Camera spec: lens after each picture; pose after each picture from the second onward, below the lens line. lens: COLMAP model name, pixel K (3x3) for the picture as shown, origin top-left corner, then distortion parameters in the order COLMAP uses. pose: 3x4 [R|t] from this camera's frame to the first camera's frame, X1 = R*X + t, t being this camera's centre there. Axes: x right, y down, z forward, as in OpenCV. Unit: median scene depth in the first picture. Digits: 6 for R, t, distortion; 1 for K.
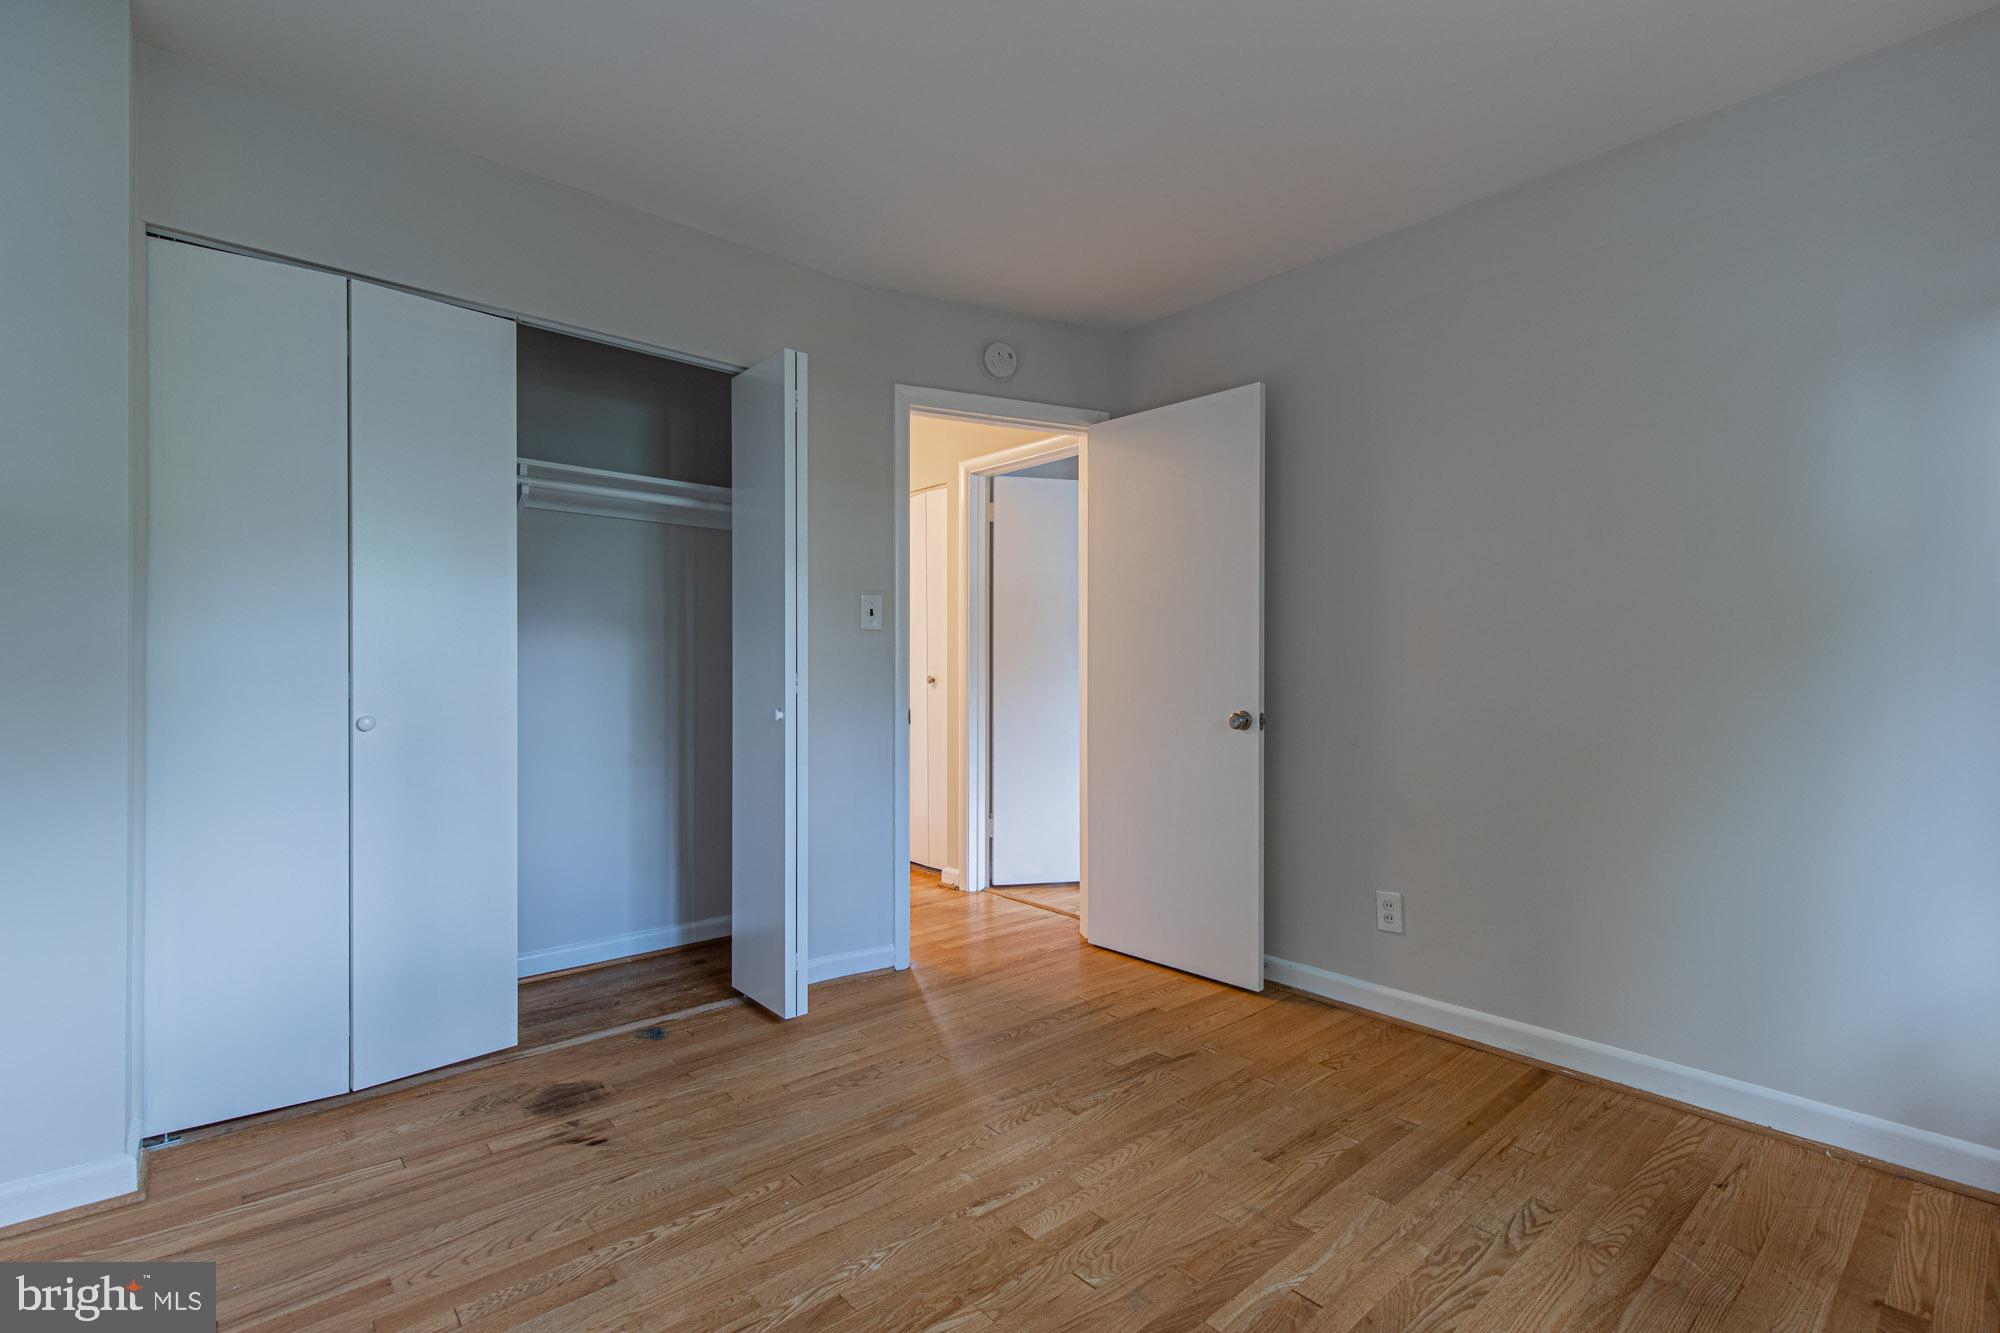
lens RADIAL K [[909.9, 0, 1006.6], [0, 909.9, 665.9], [0, 0, 1]] dist [-0.000127, 0.000356]
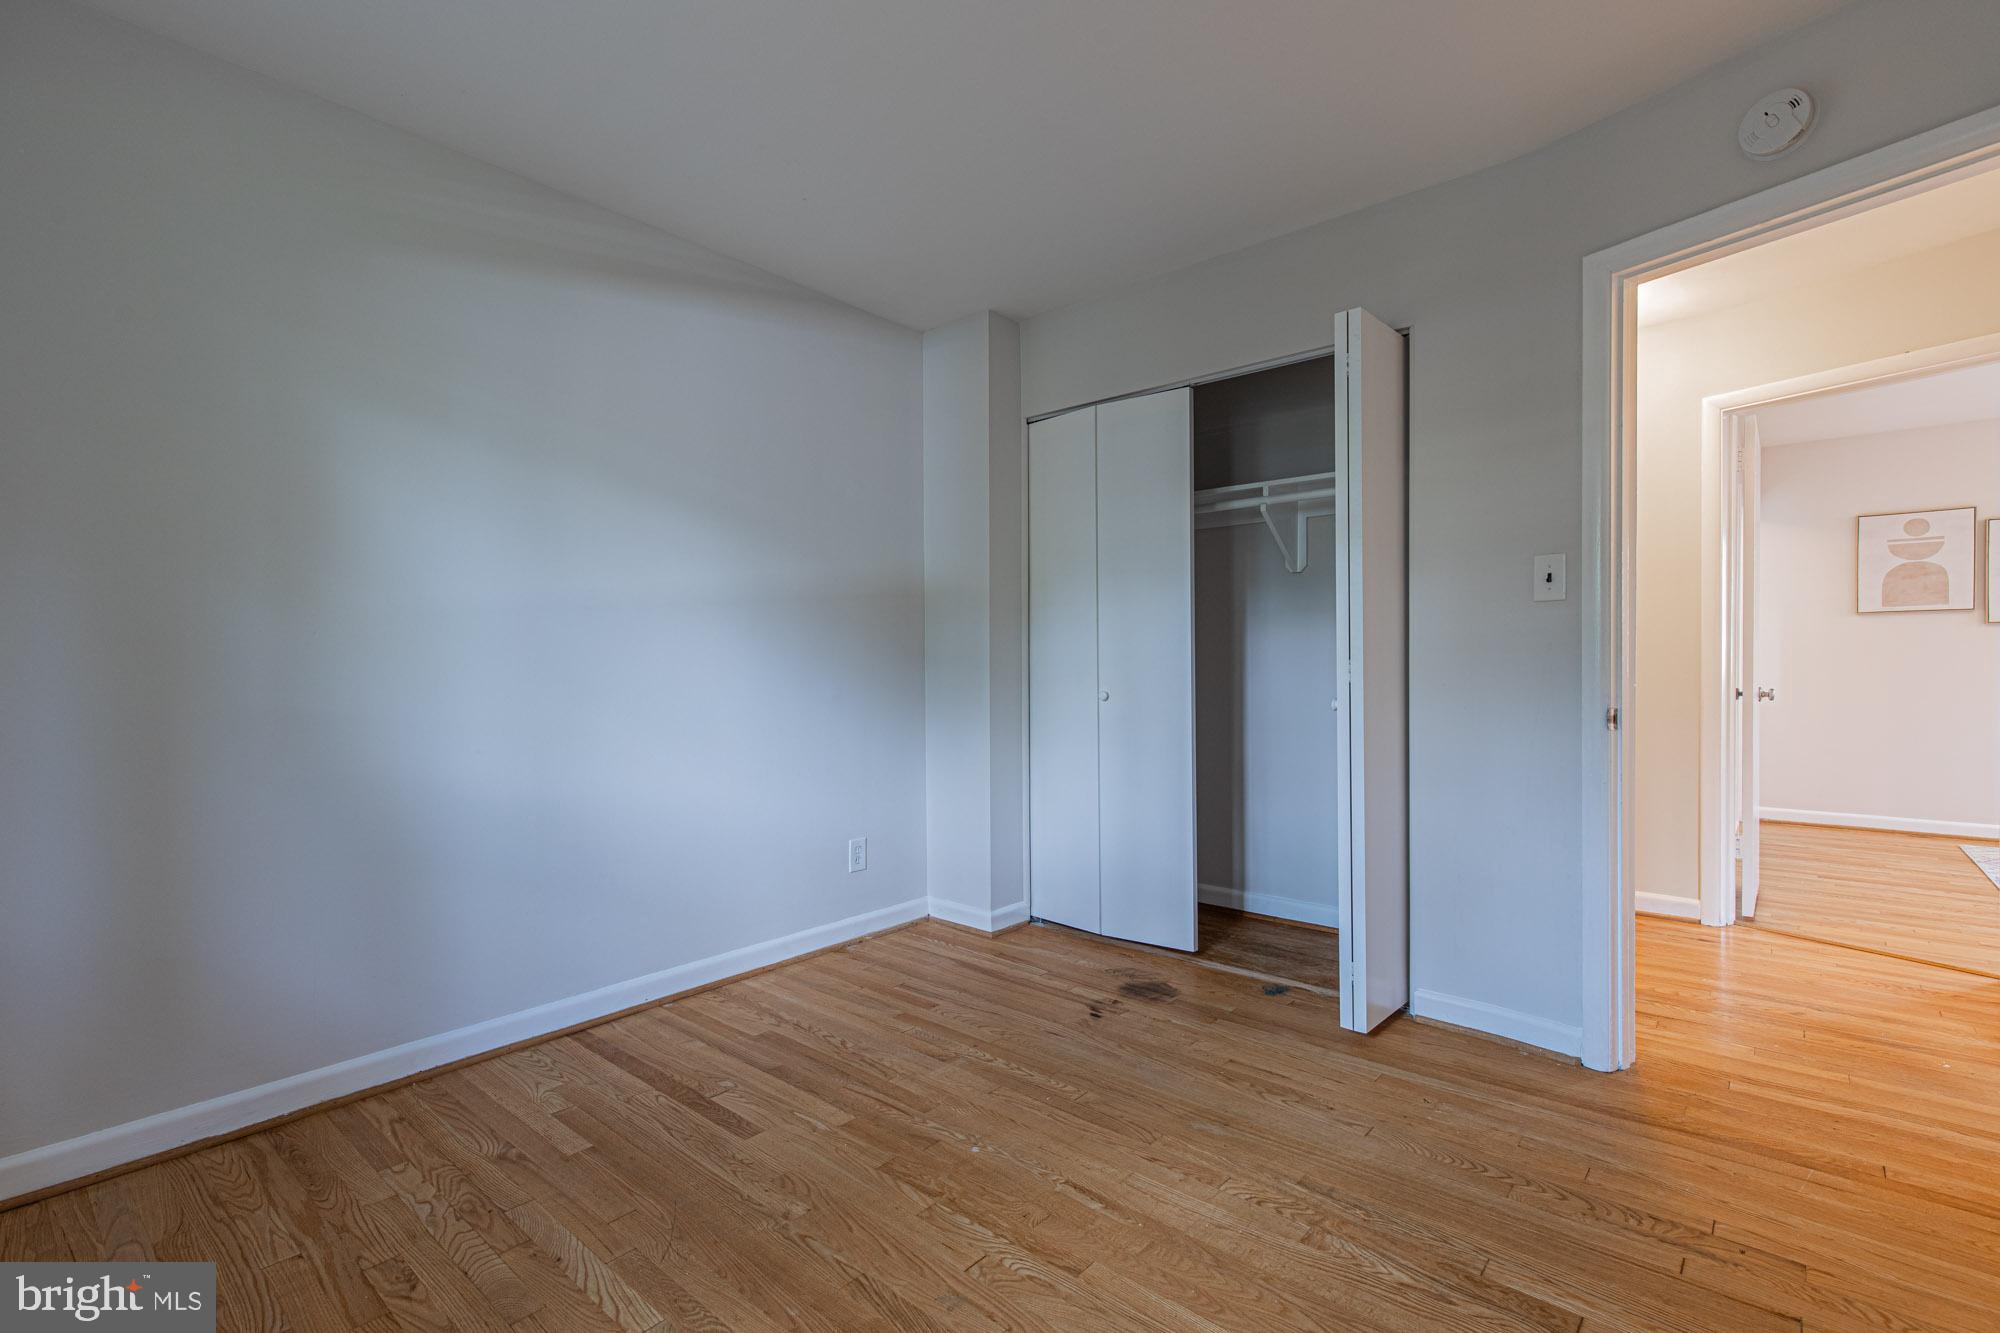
lens RADIAL K [[909.9, 0, 1017.8], [0, 909.9, 663.5], [0, 0, 1]] dist [-0.000127, 0.000356]
pose [[0.131444, -0.003552, -0.991317, 0.776926], [0.014225, 0.999897, -0.001697, 0.010881], [0.991221, -0.013879, 0.131481, 0.658008]]
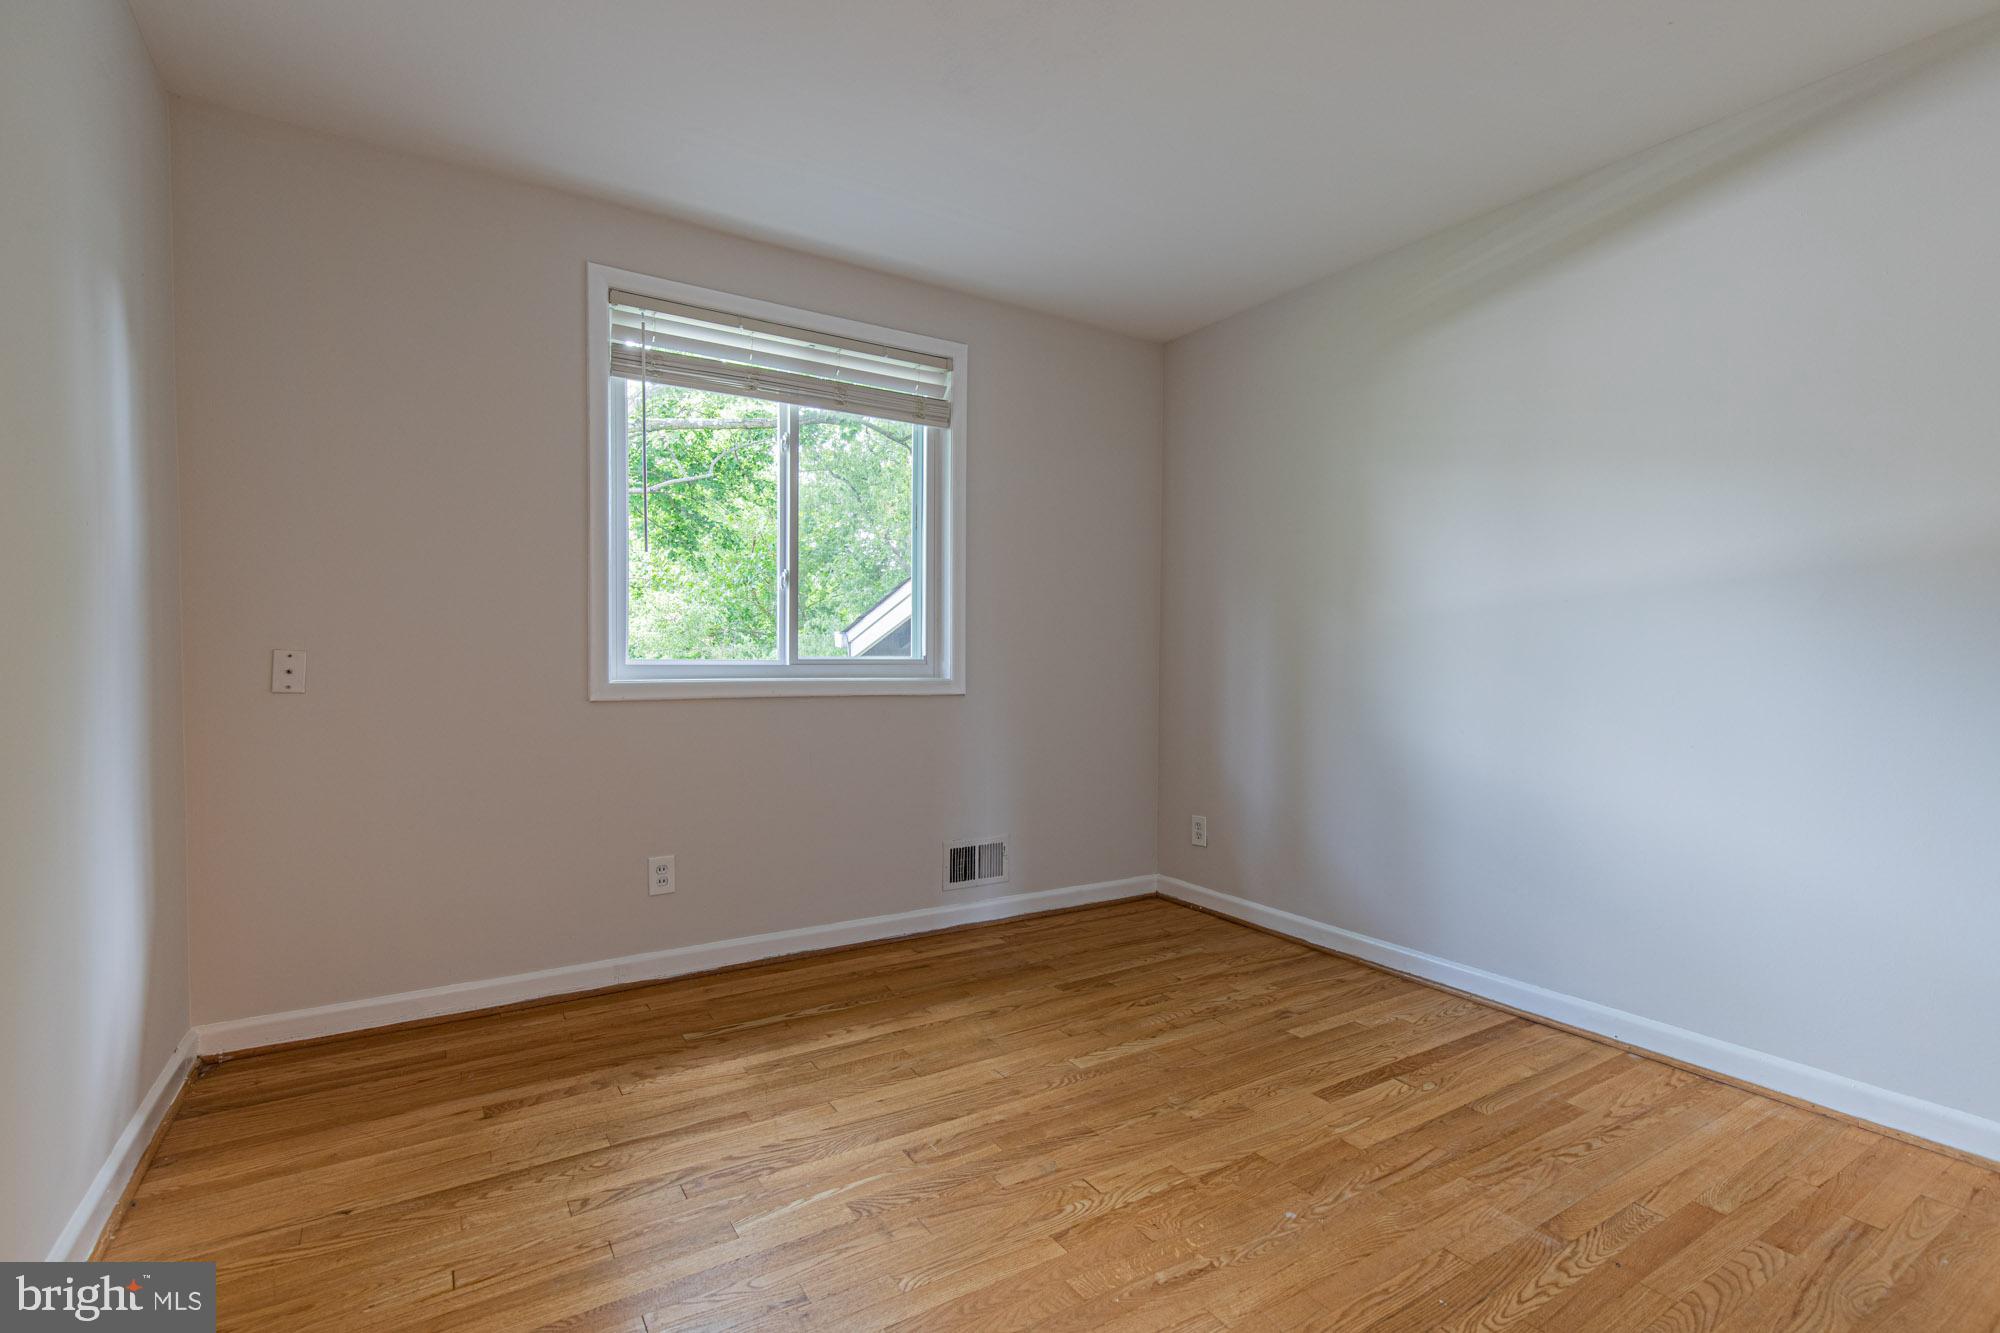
lens RADIAL K [[909.9, 0, 998.8], [0, 909.9, 672.6], [0, 0, 1]] dist [-0.000127, 0.000356]
pose [[-0.985359, -0.012859, 0.170009, 0.011068], [-0.010945, 0.999866, 0.012195, 0.024074], [-0.170143, 0.010156, -0.985367, 1.505860]]
